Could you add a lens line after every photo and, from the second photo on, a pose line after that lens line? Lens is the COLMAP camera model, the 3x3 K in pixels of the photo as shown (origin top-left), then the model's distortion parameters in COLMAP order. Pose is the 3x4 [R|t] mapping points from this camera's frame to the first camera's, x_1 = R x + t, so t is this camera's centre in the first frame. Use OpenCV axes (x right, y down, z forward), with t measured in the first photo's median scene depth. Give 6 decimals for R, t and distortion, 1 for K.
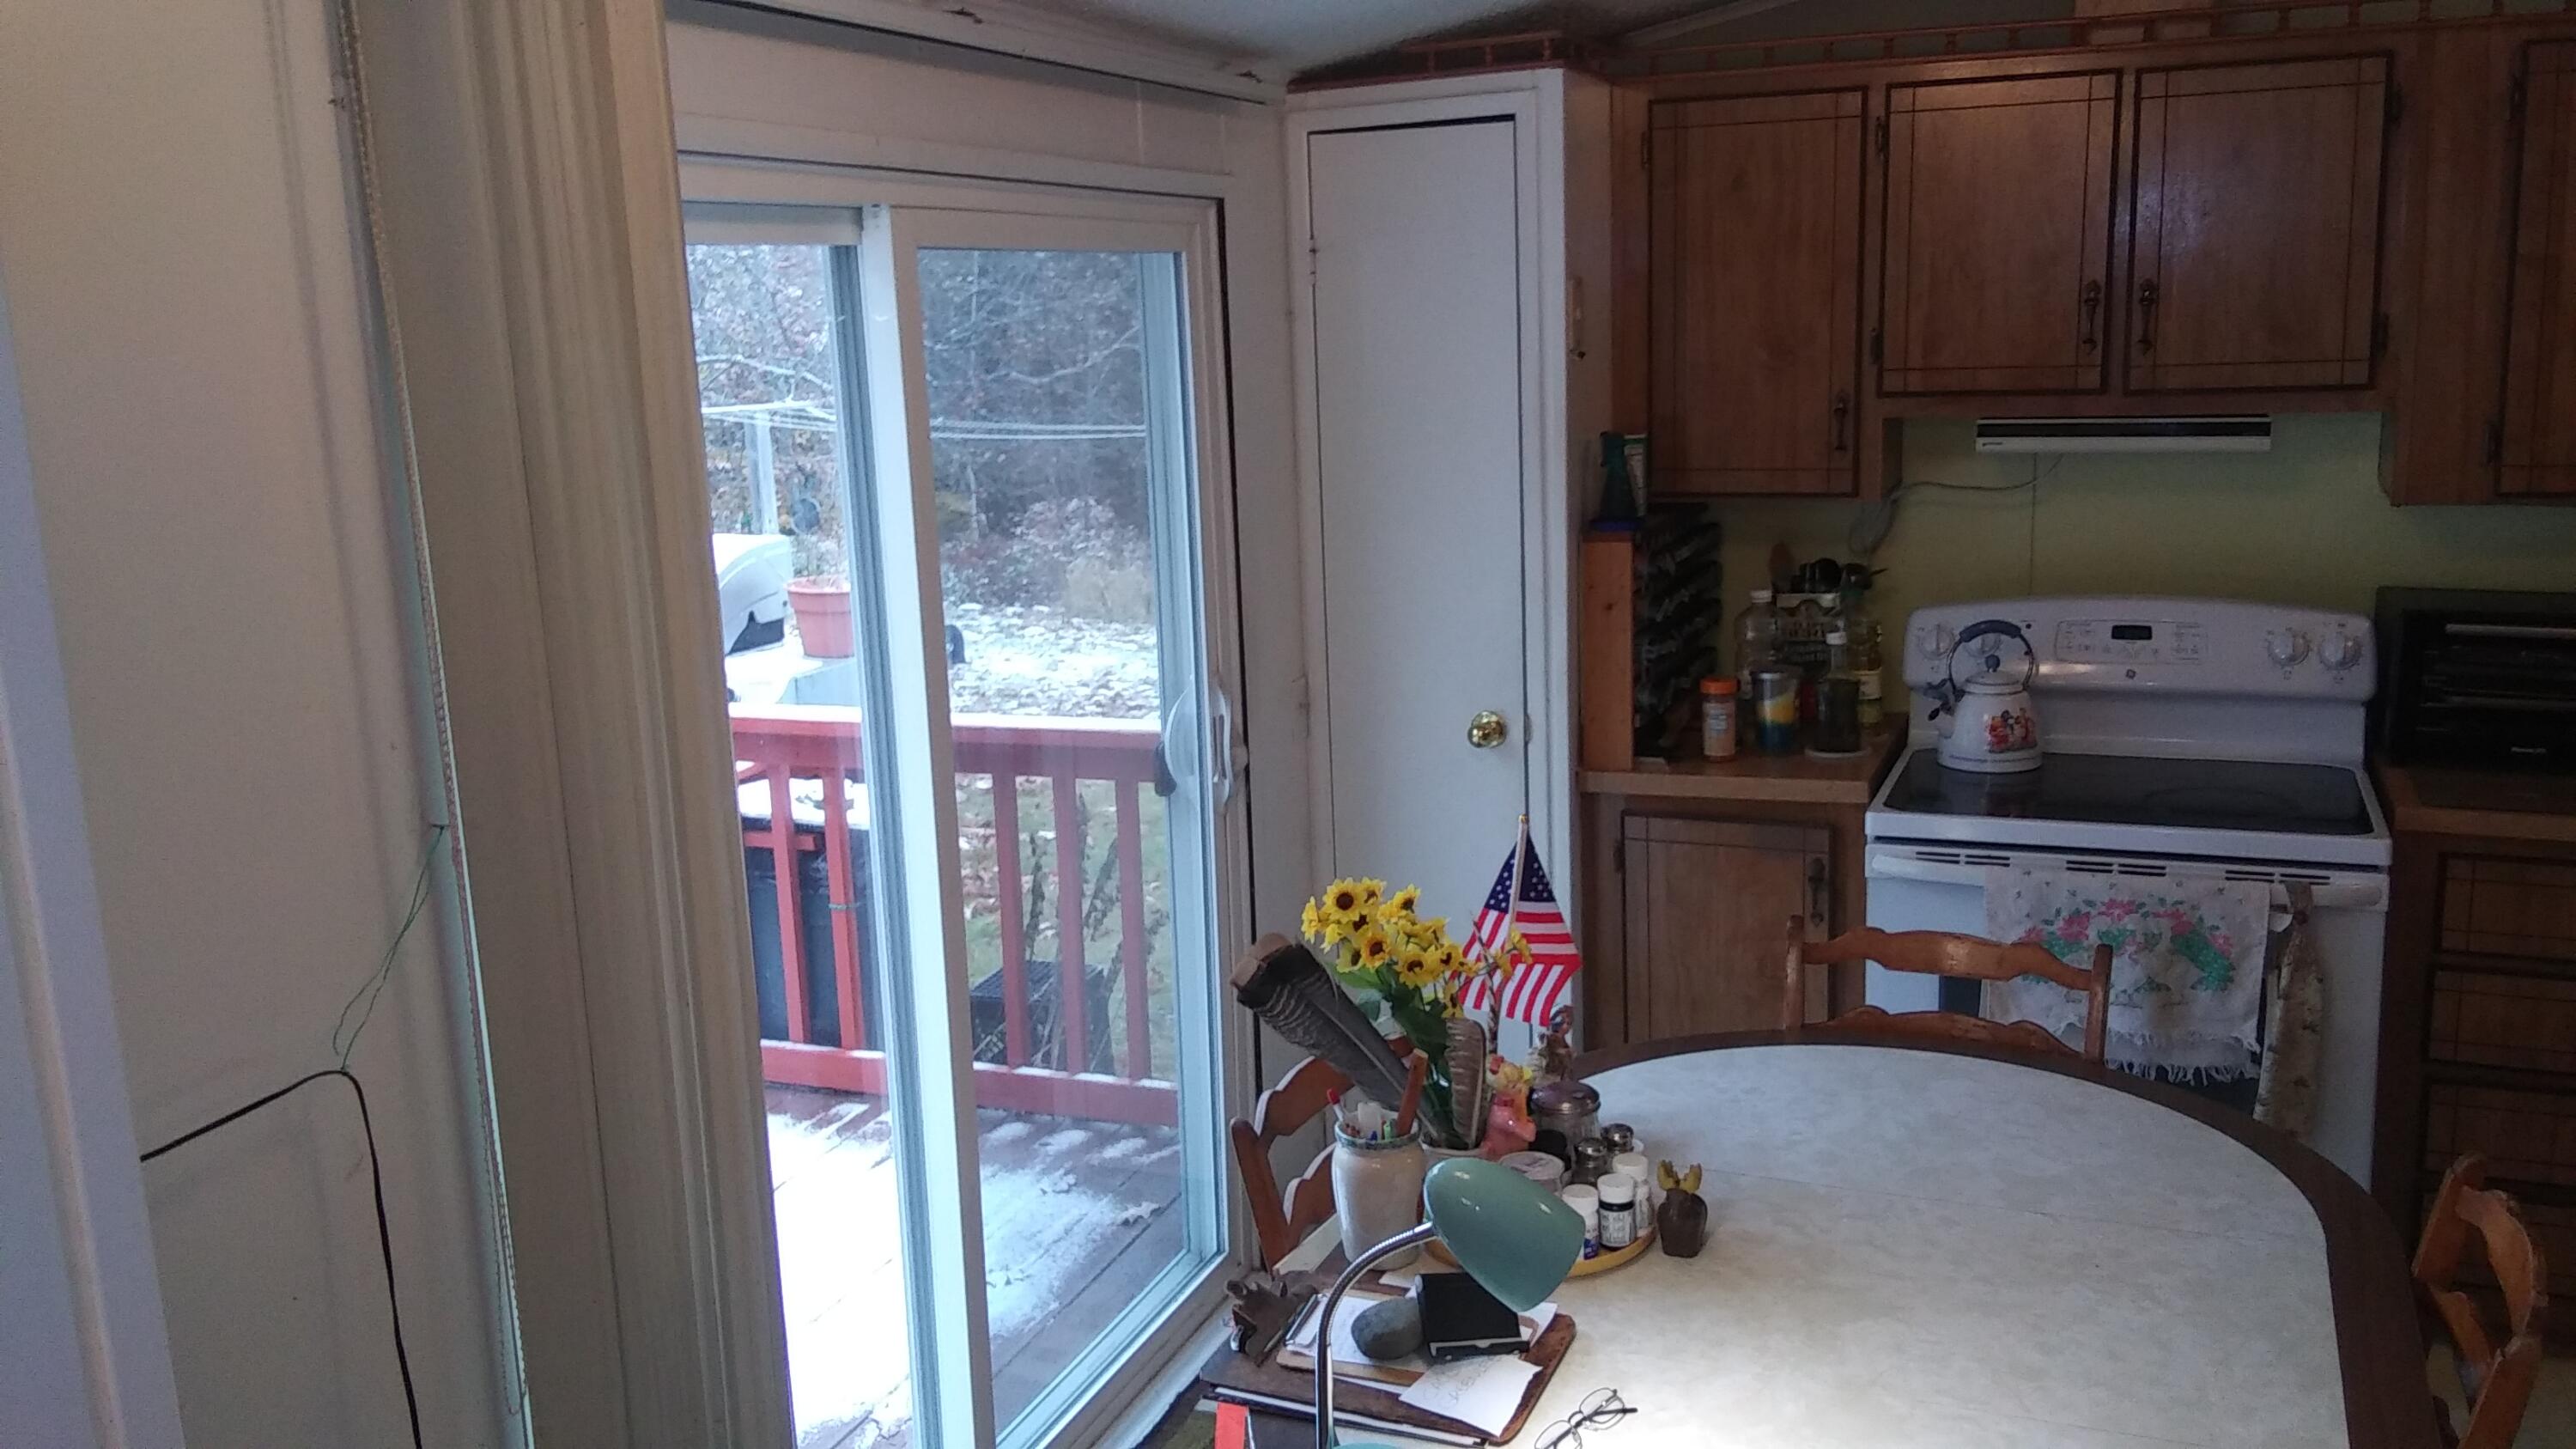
lens RADIAL K [[2075.2, 0, 1318.9], [0, 2075.2, 722.9], [0, 0, 1]] dist [0.078765, -0.135017]
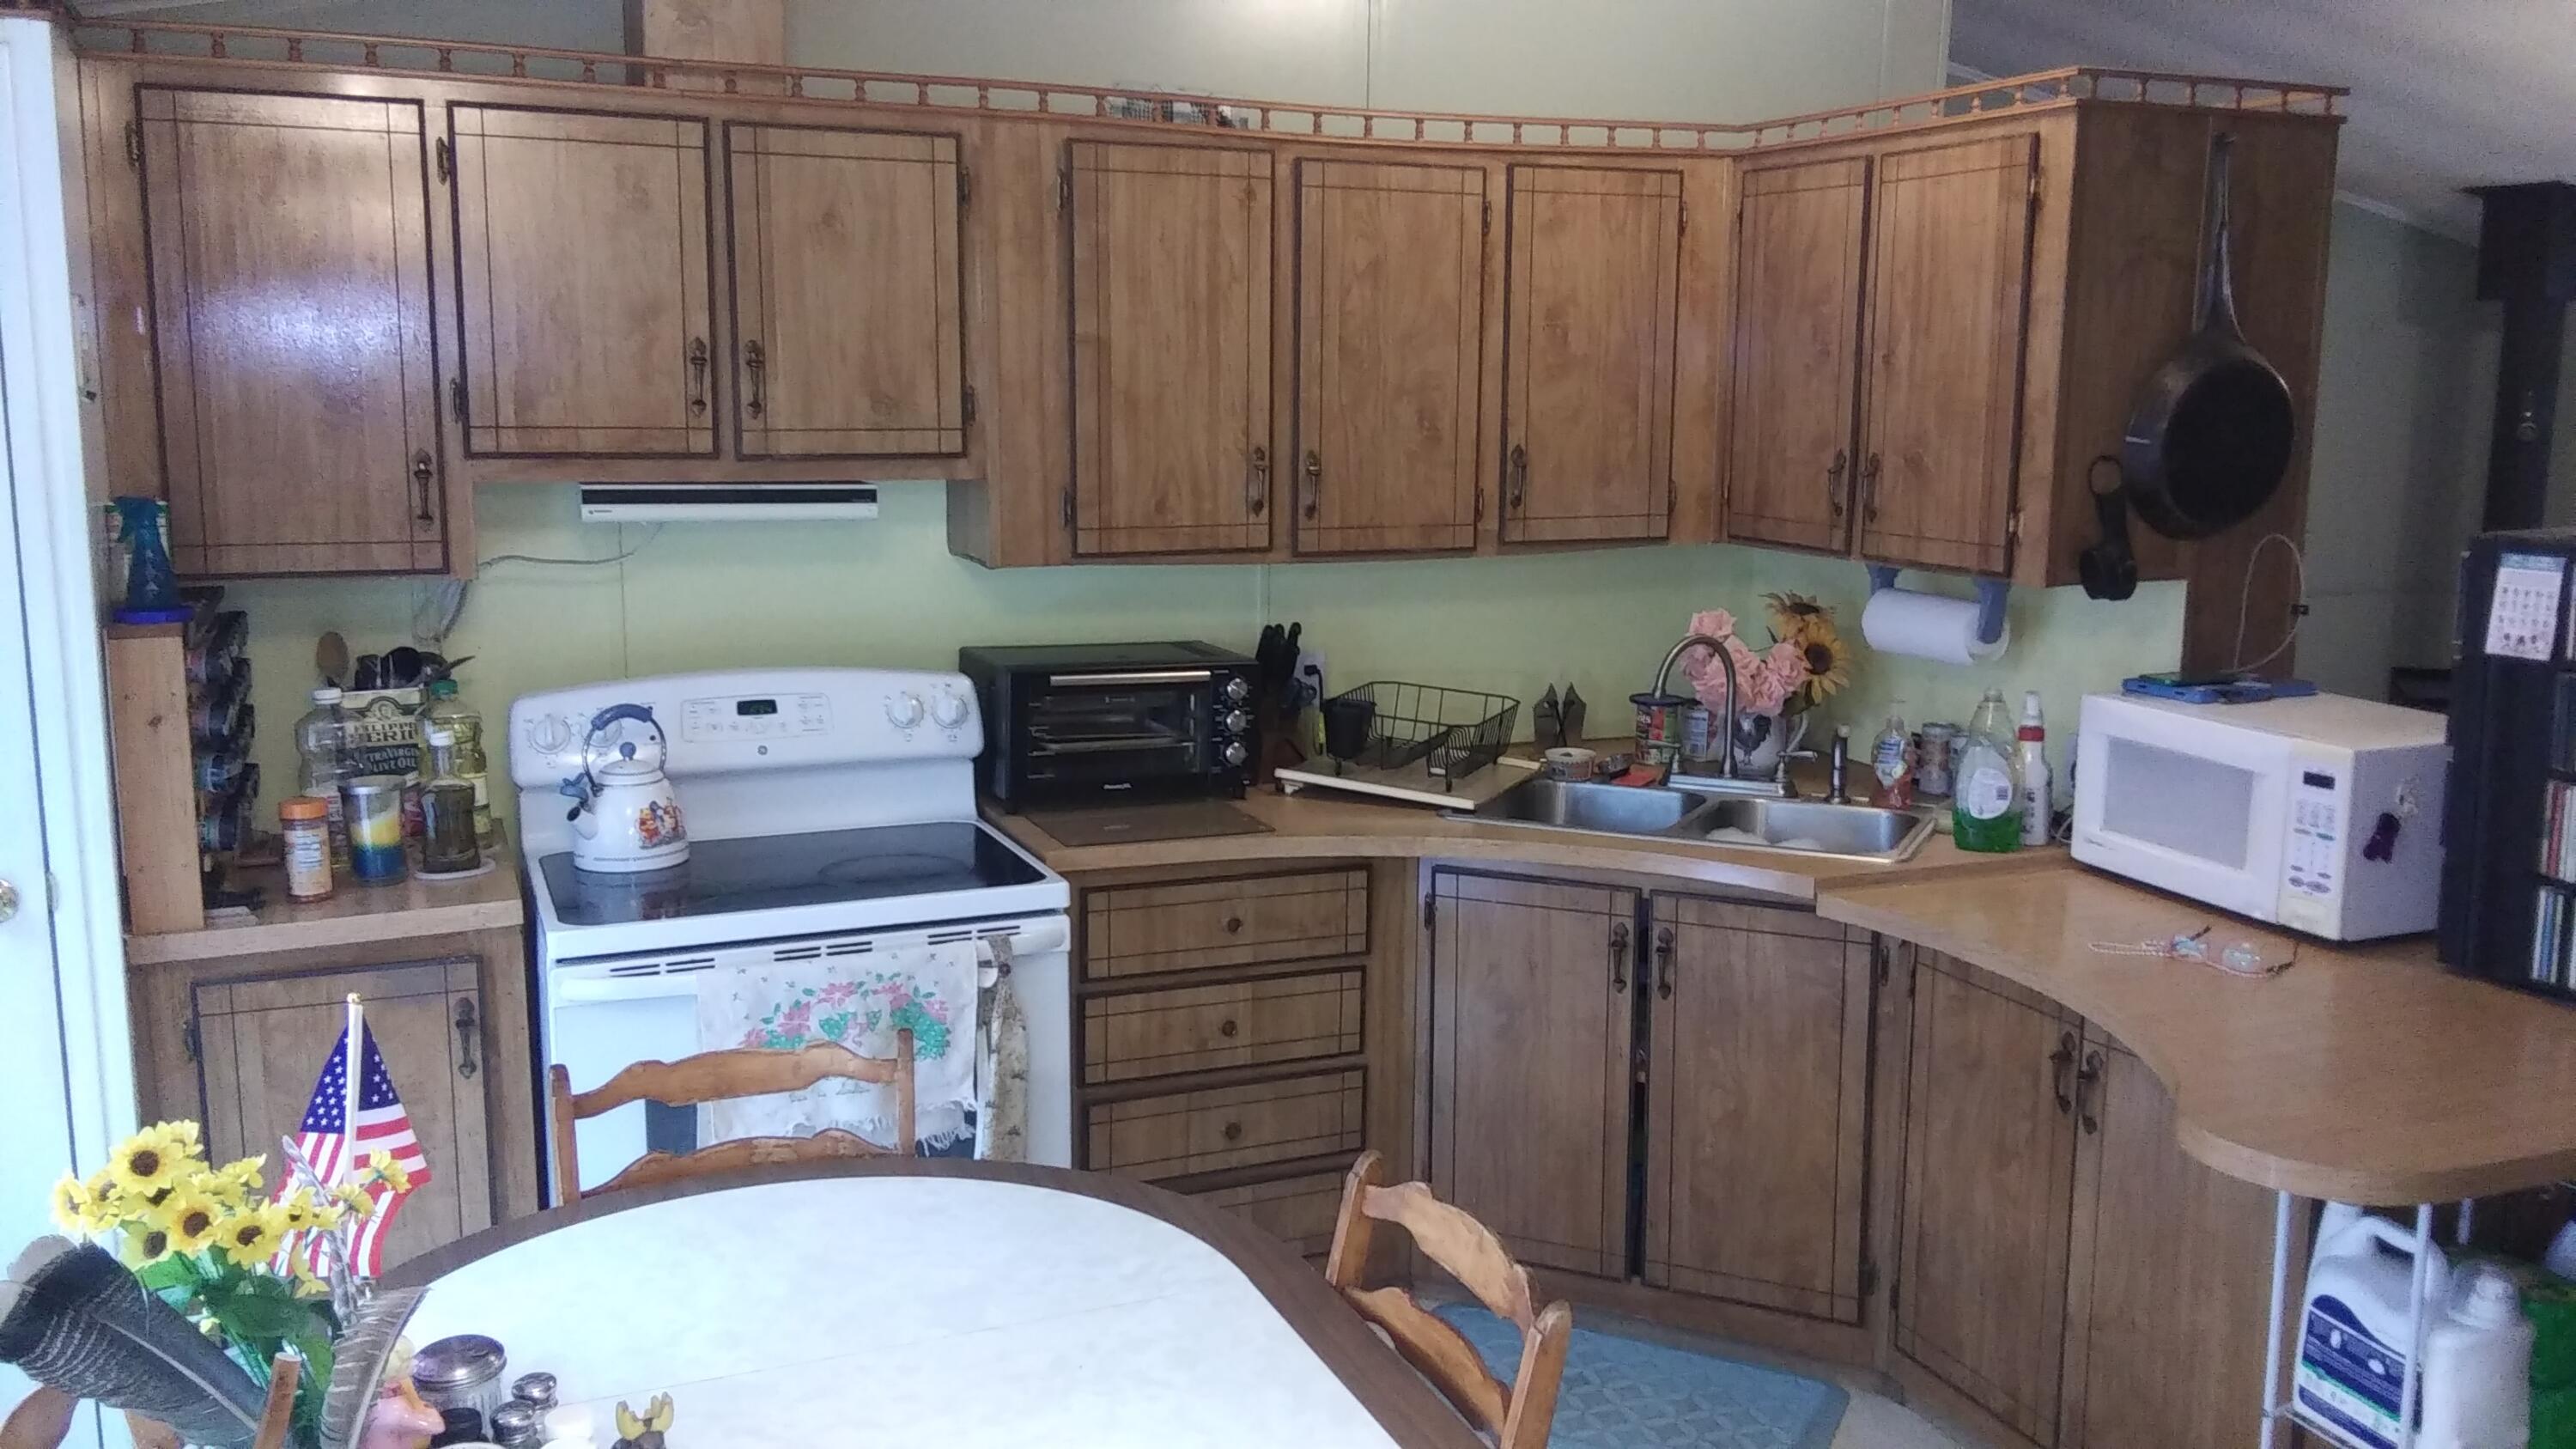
lens RADIAL K [[2075.2, 0, 1318.9], [0, 2075.2, 722.9], [0, 0, 1]] dist [0.078765, -0.135017]
pose [[0.699634, -0.076698, 0.710373, -0.119495], [0.108957, 0.994046, 0.000016, -0.008606], [-0.706145, 0.077389, 0.703825, 0.155629]]
